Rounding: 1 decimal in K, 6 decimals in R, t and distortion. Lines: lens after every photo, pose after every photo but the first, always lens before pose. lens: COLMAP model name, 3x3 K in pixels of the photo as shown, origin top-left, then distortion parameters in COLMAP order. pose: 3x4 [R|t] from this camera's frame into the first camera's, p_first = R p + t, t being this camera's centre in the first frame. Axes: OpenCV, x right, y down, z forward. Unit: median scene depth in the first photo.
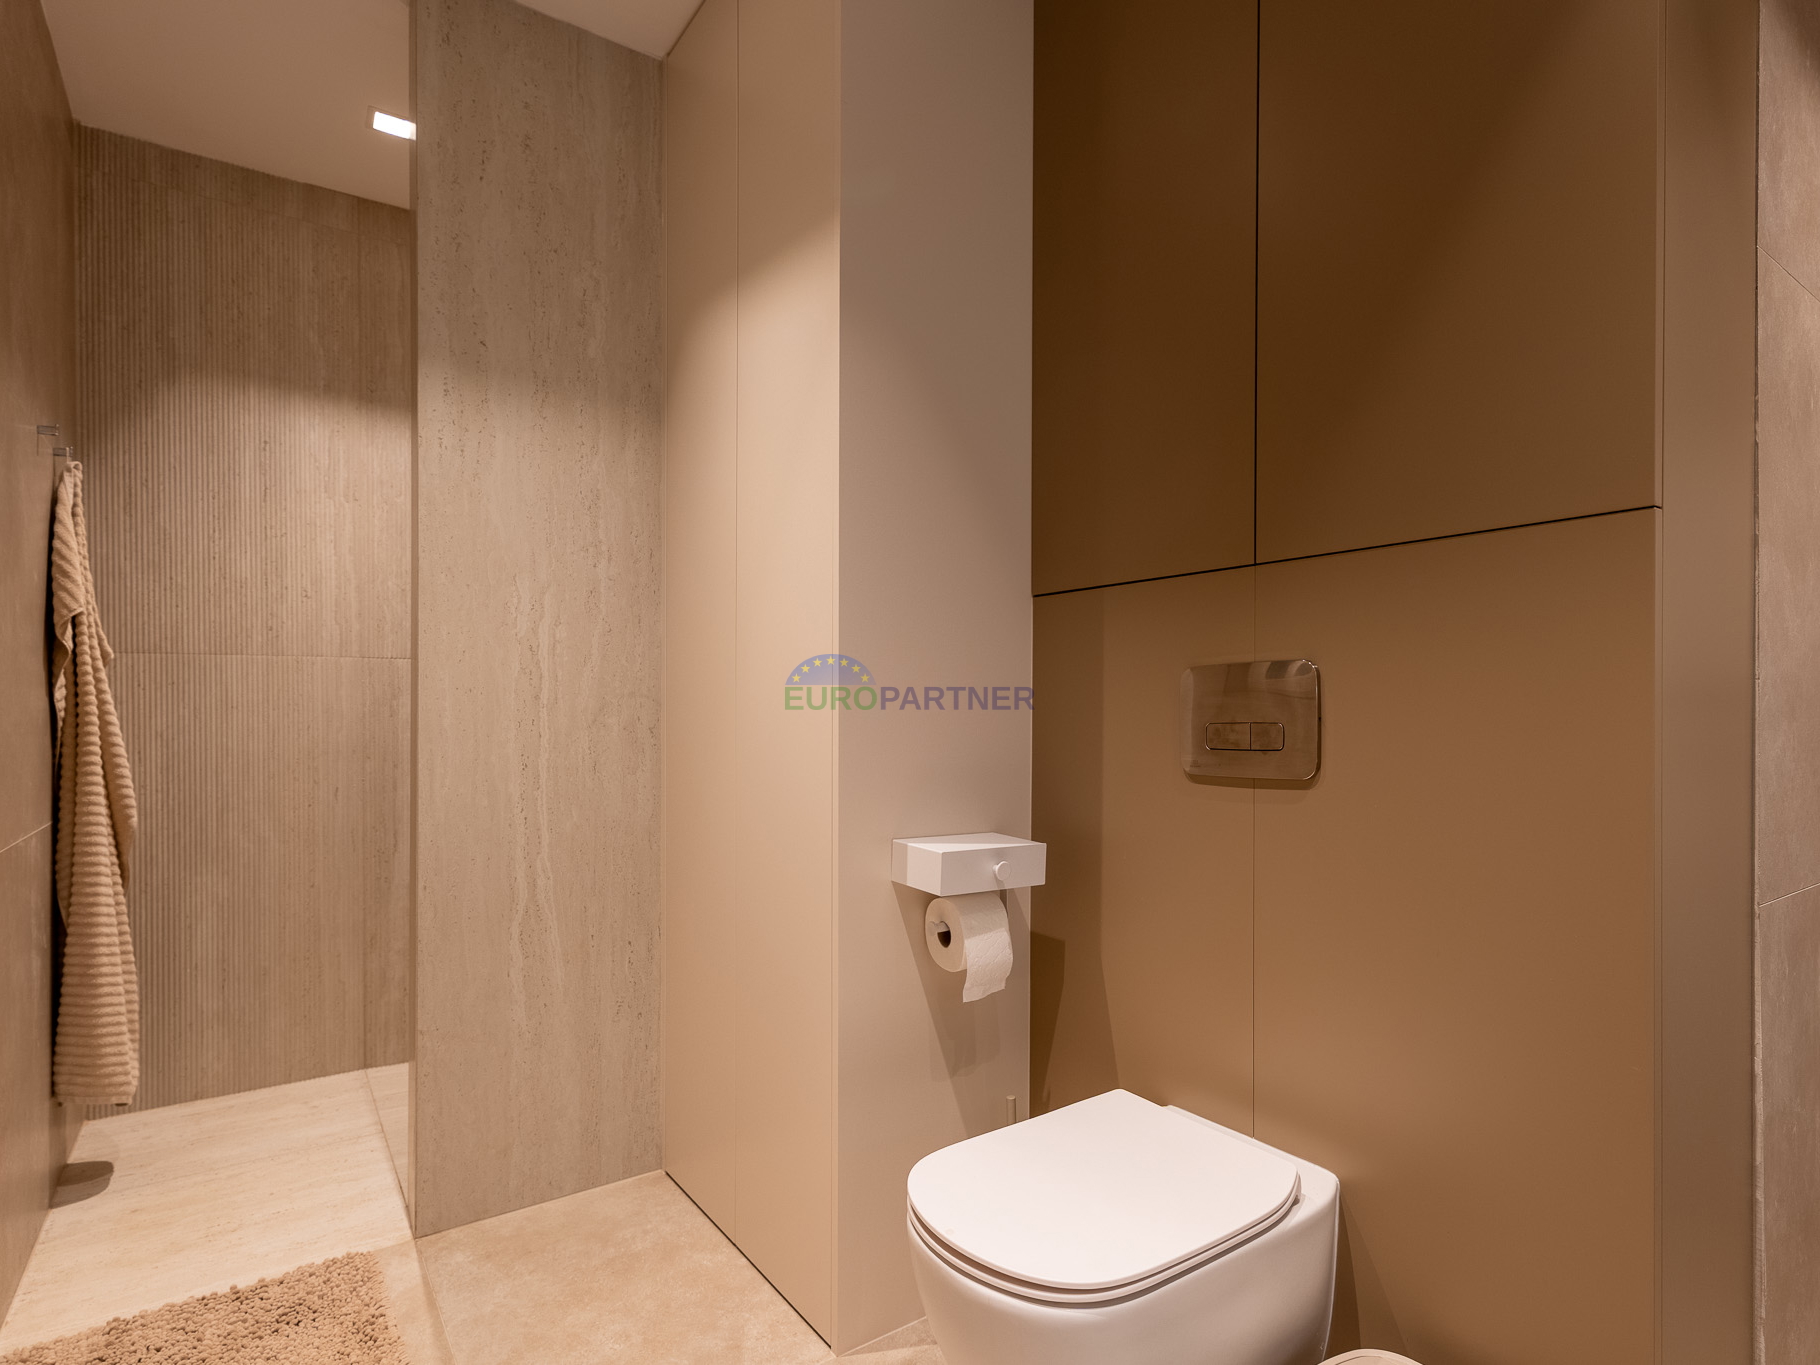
lens RADIAL K [[975.7, 0, 911.8], [0, 975.7, 697.0], [0, 0, 1]] dist [0.018382, 0.000536]
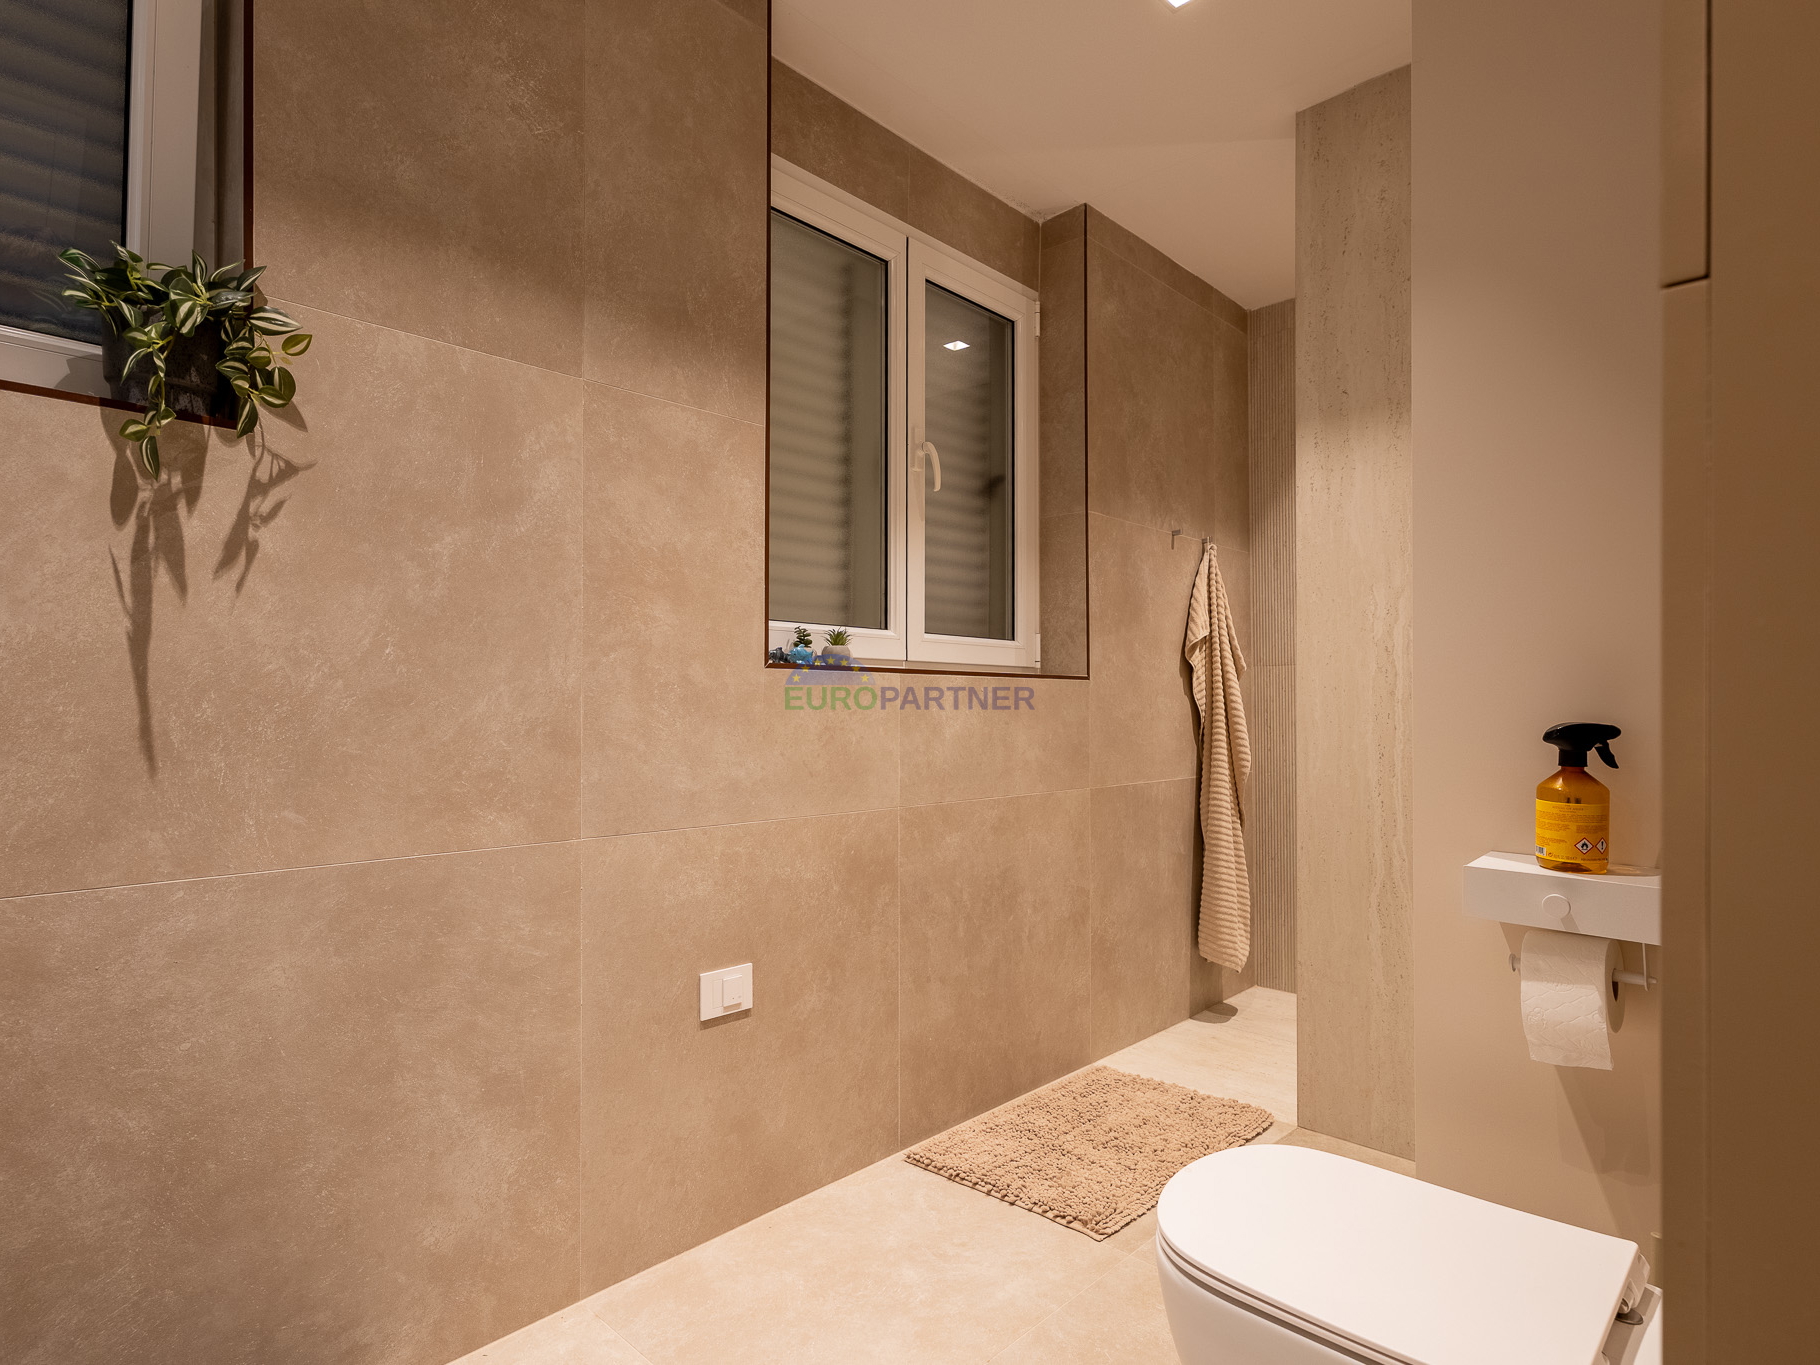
lens RADIAL K [[975.7, 0, 912.3], [0, 975.7, 684.7], [0, 0, 1]] dist [0.018382, 0.000536]
pose [[0.208085, -0.020873, -0.977888, 0.584002], [0.011446, 0.999756, -0.018904, 0.005308], [0.978044, -0.007259, 0.208273, 0.244188]]
